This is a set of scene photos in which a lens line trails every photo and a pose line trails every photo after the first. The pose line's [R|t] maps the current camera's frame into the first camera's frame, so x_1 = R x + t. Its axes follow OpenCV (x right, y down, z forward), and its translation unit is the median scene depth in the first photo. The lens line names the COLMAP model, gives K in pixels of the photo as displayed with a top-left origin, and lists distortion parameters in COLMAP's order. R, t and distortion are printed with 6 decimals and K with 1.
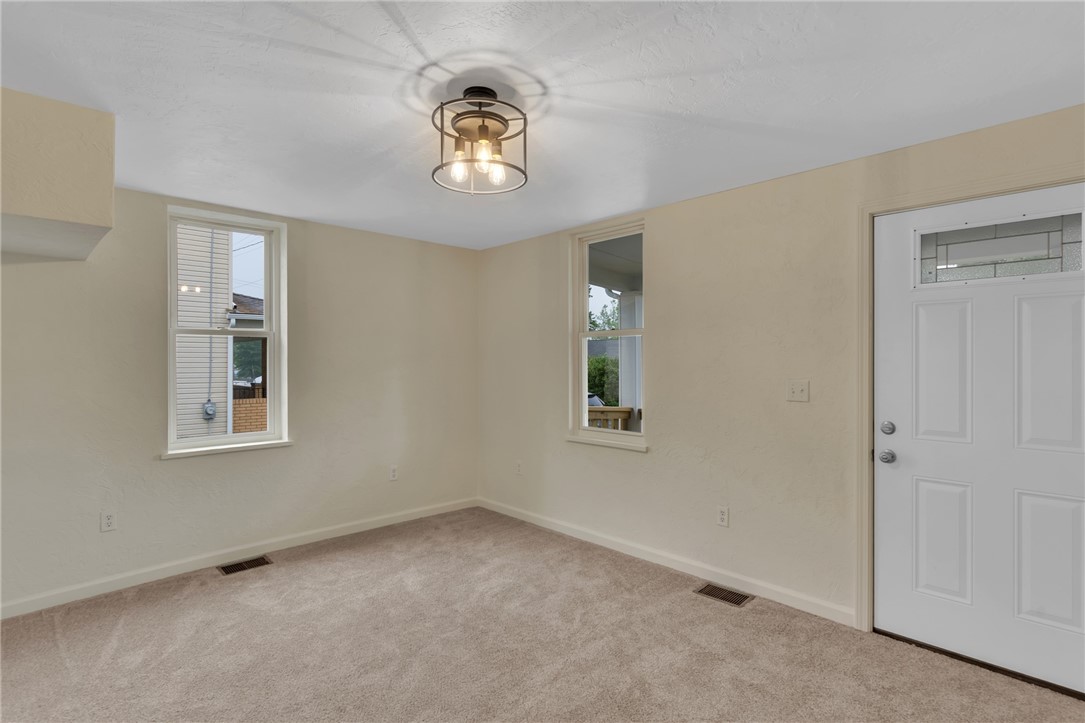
lens RADIAL K [[531.6, 0, 544.2], [0, 531.6, 366.1], [0, 0, 1]] dist [-0.002935, 0.002151]
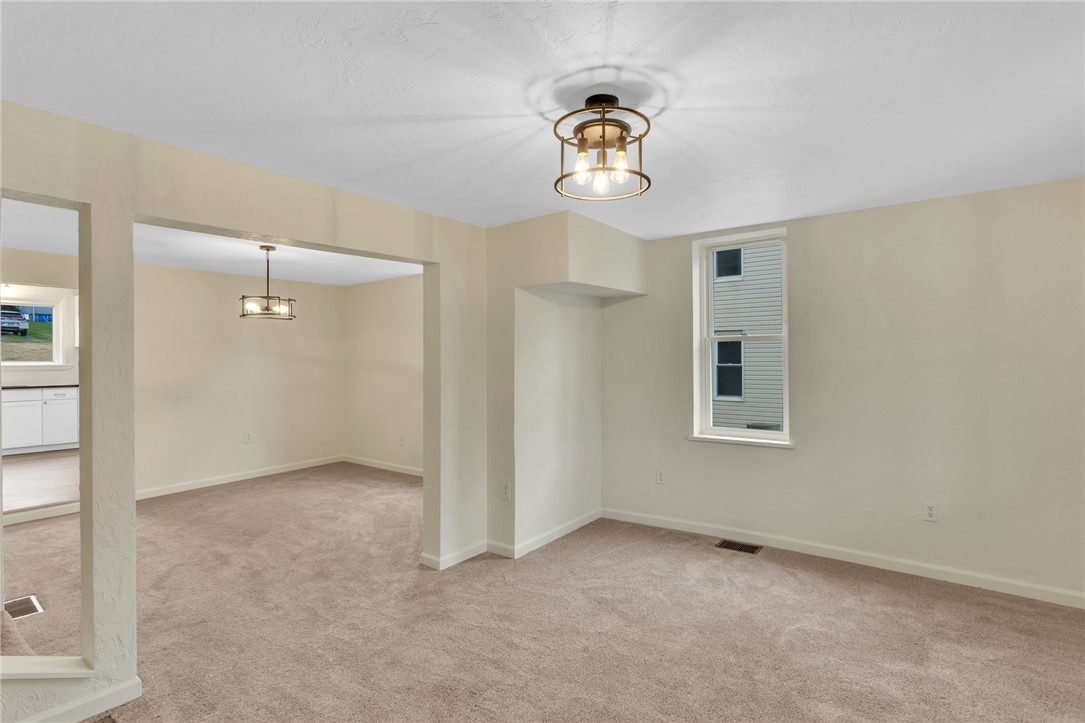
lens RADIAL K [[531.6, 0, 532.3], [0, 531.6, 362.0], [0, 0, 1]] dist [-0.002935, 0.002151]
pose [[0.160775, 0.001328, -0.986990, 0.457223], [-0.008078, 0.999967, 0.000030, -0.009177], [0.986958, 0.007968, 0.160781, 0.382520]]
